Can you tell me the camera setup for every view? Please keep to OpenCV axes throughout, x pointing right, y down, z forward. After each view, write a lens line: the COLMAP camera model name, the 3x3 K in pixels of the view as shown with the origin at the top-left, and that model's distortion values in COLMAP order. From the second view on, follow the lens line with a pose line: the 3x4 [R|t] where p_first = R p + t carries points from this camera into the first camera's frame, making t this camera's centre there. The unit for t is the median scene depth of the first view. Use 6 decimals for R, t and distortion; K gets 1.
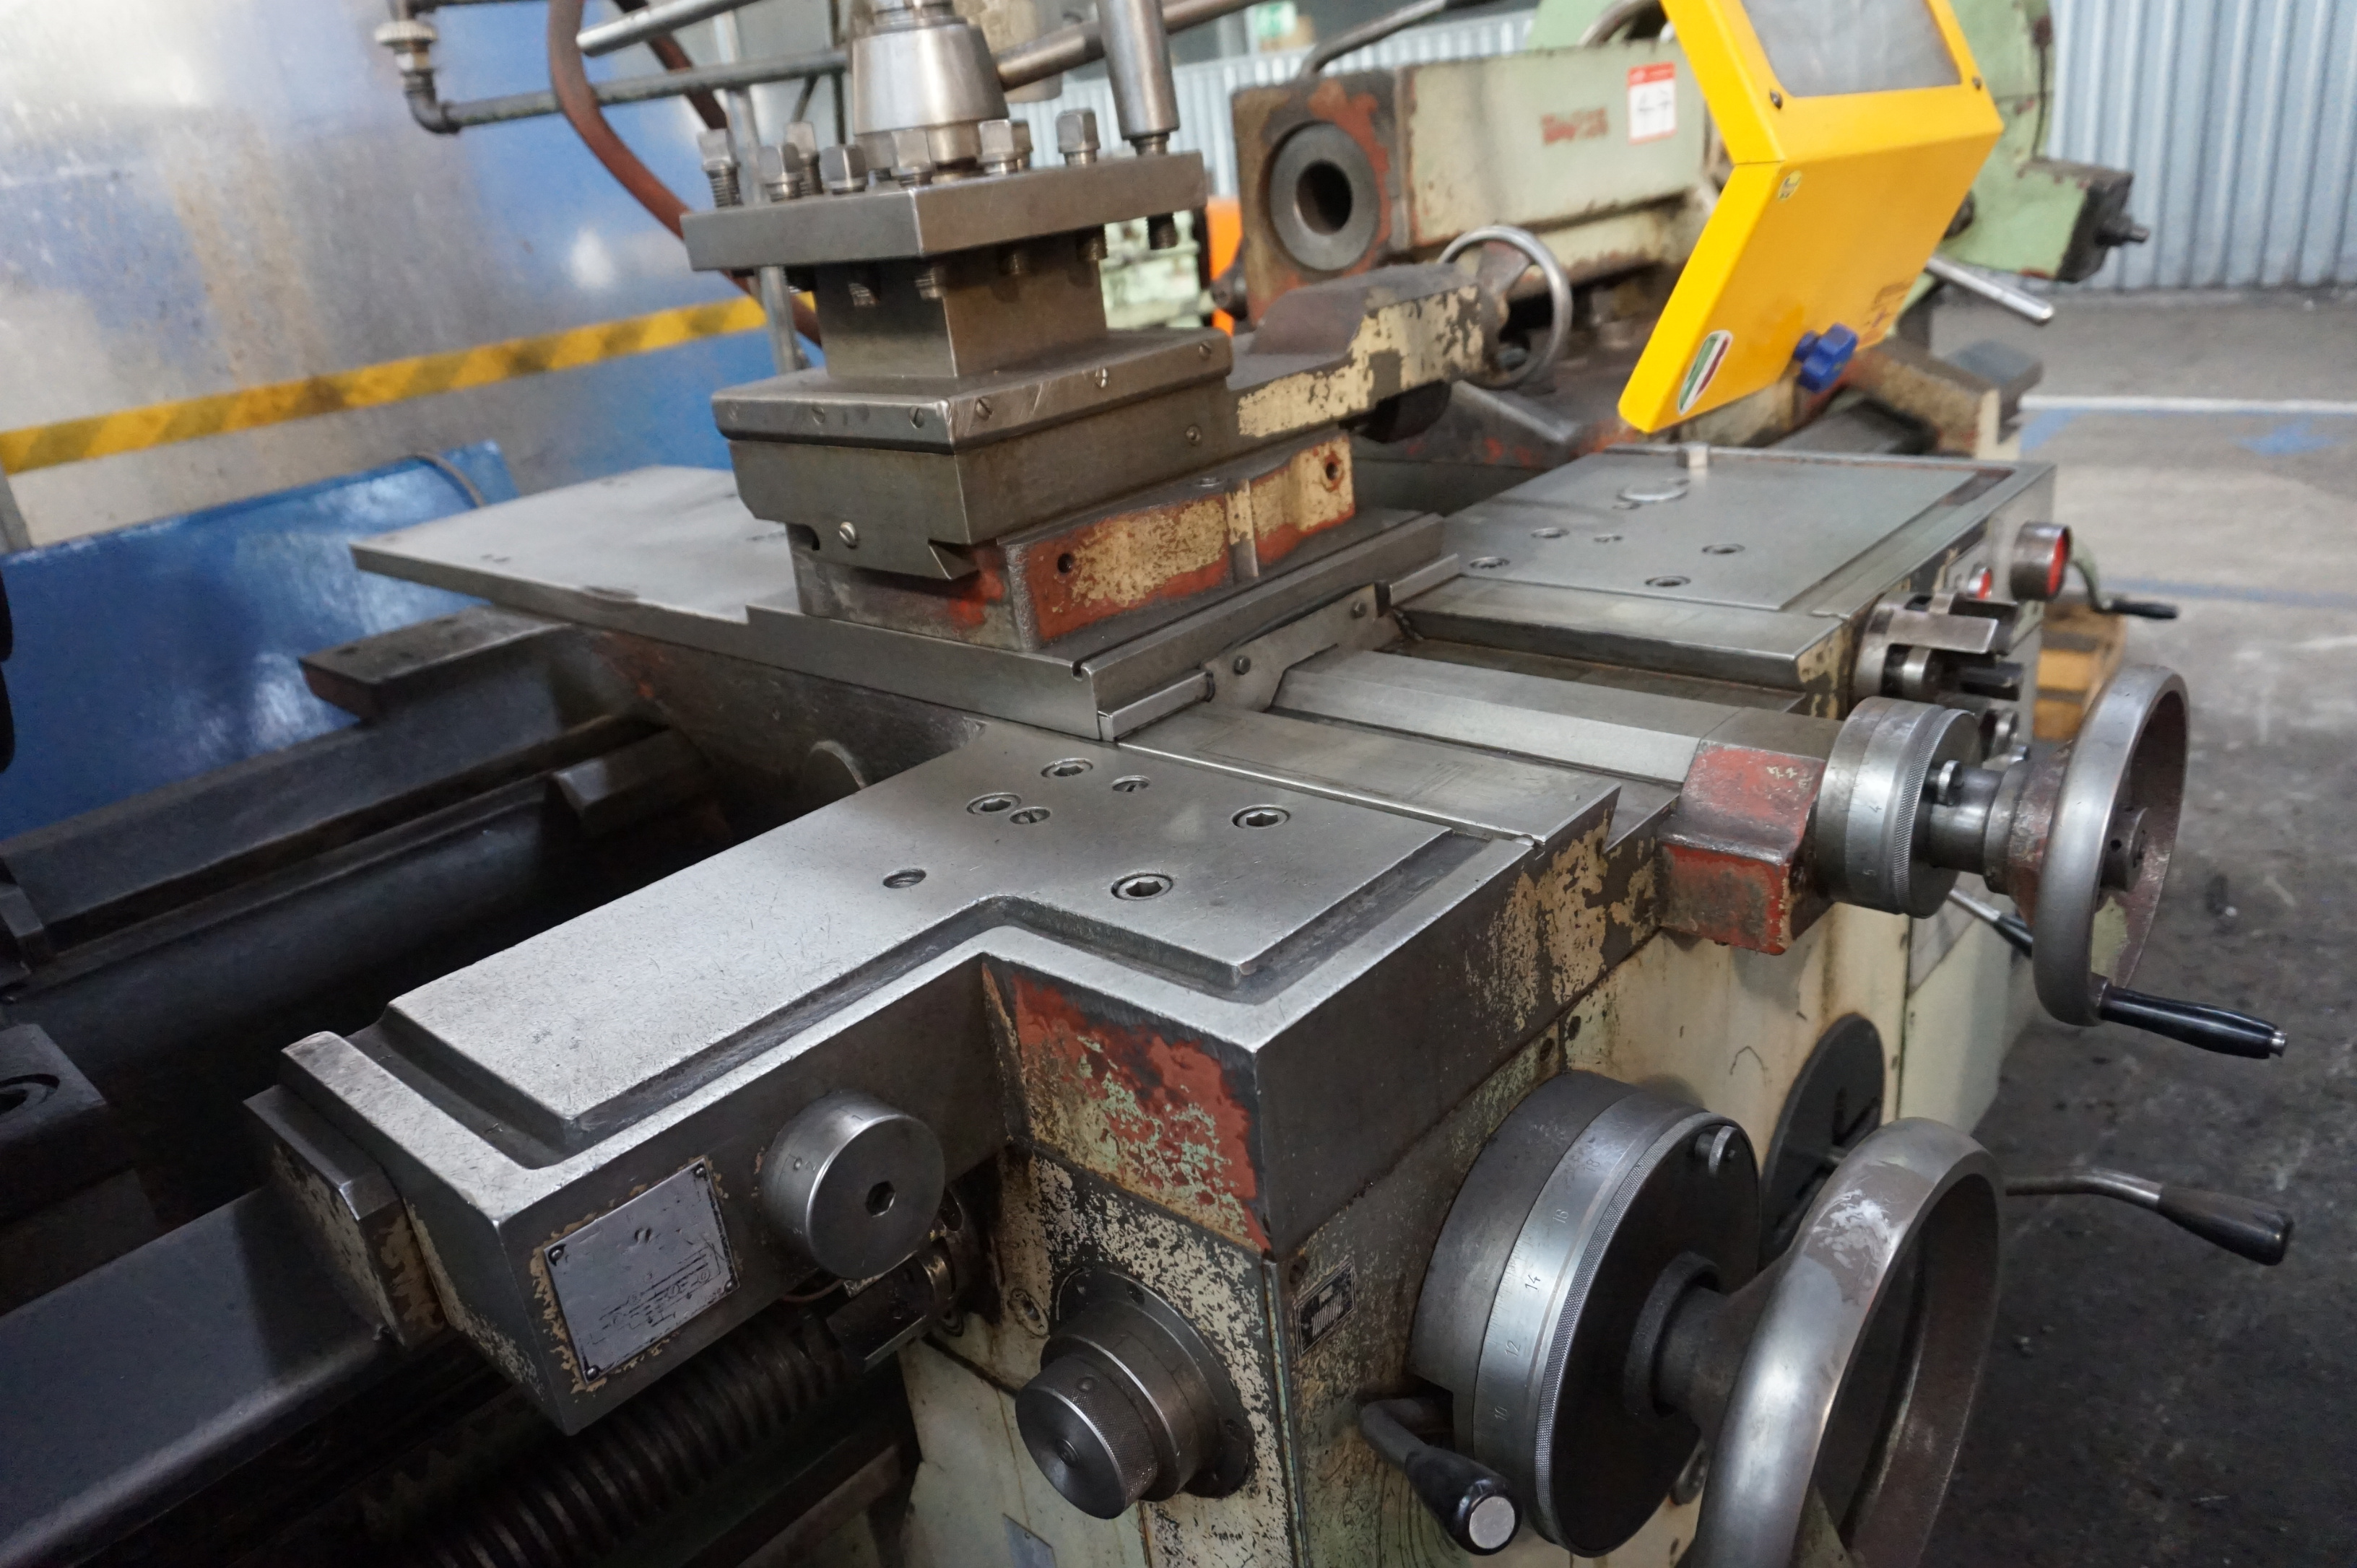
lens RADIAL K [[1588.8, 0, 1186.4], [0, 1588.8, 783.6], [0, 0, 1]] dist [-0.042832, 0.032991]
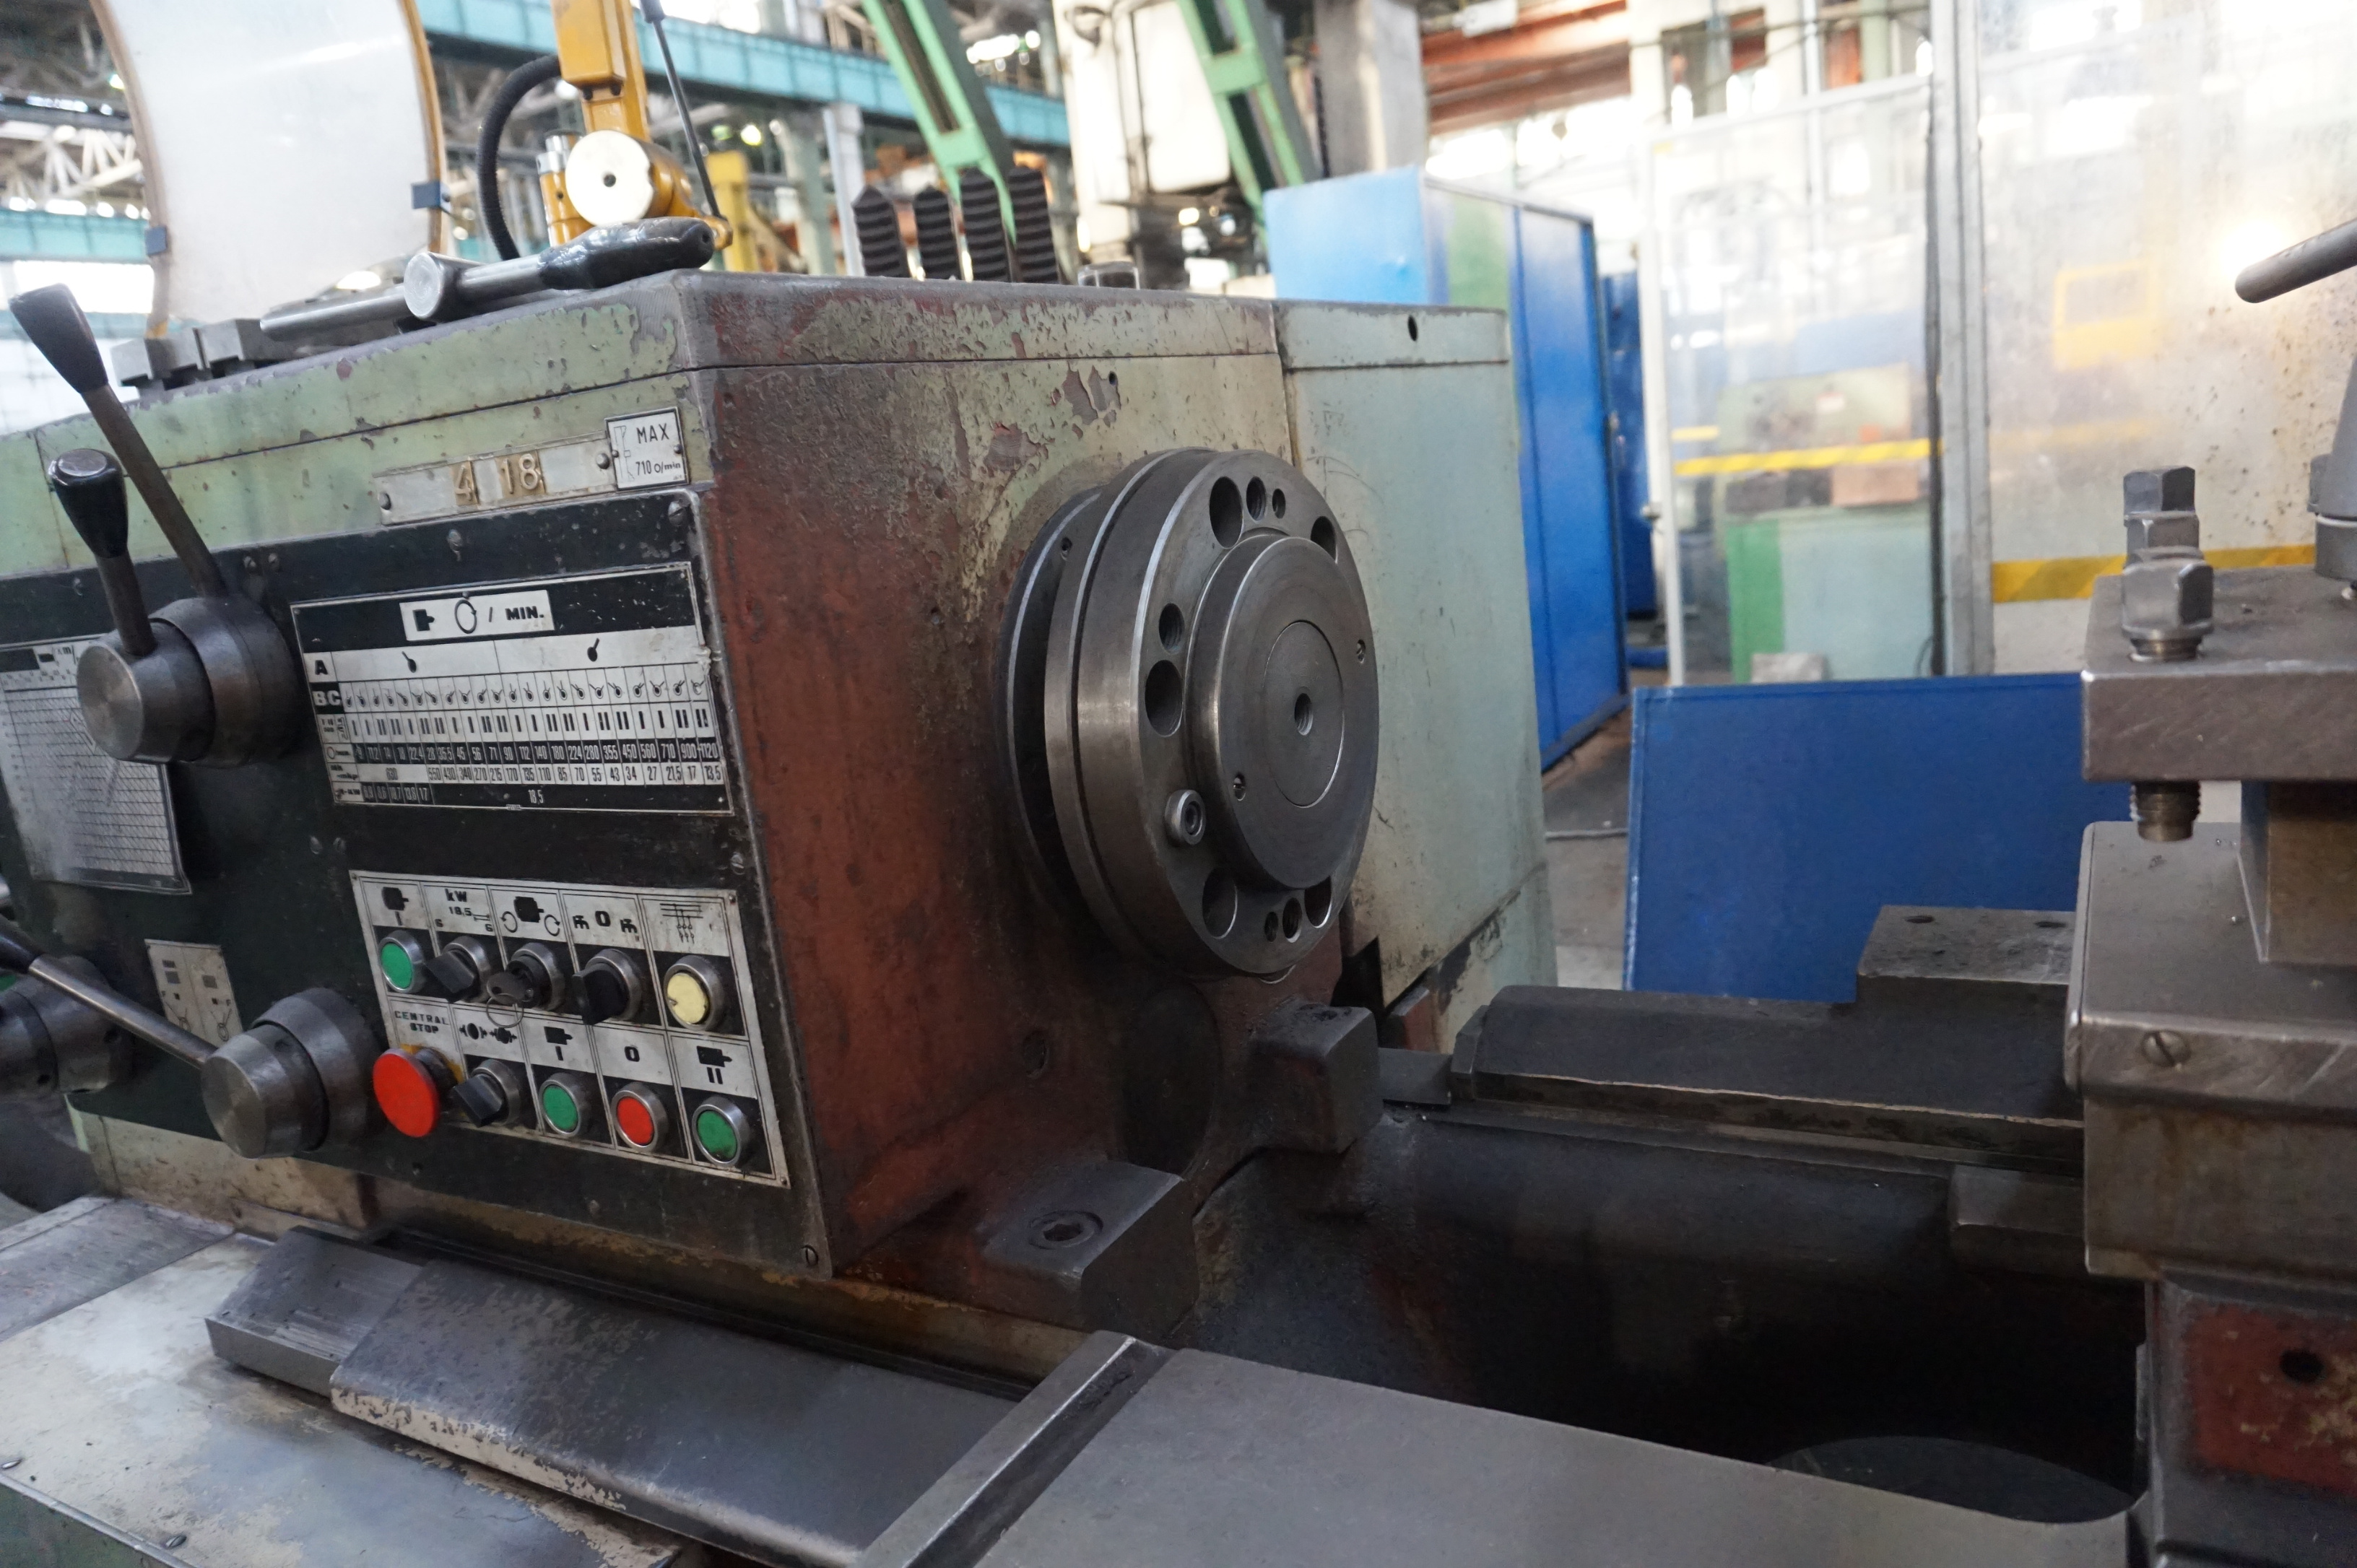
lens RADIAL K [[1599.9, 0, 1178.5], [0, 1599.9, 784.0], [0, 0, 1]] dist [-0.046447, 0.035172]
pose [[0.216507, 0.285218, -0.933689, 0.269479], [-0.283416, 0.933549, 0.219456, -0.322727], [0.934238, 0.217108, 0.282956, 0.460485]]
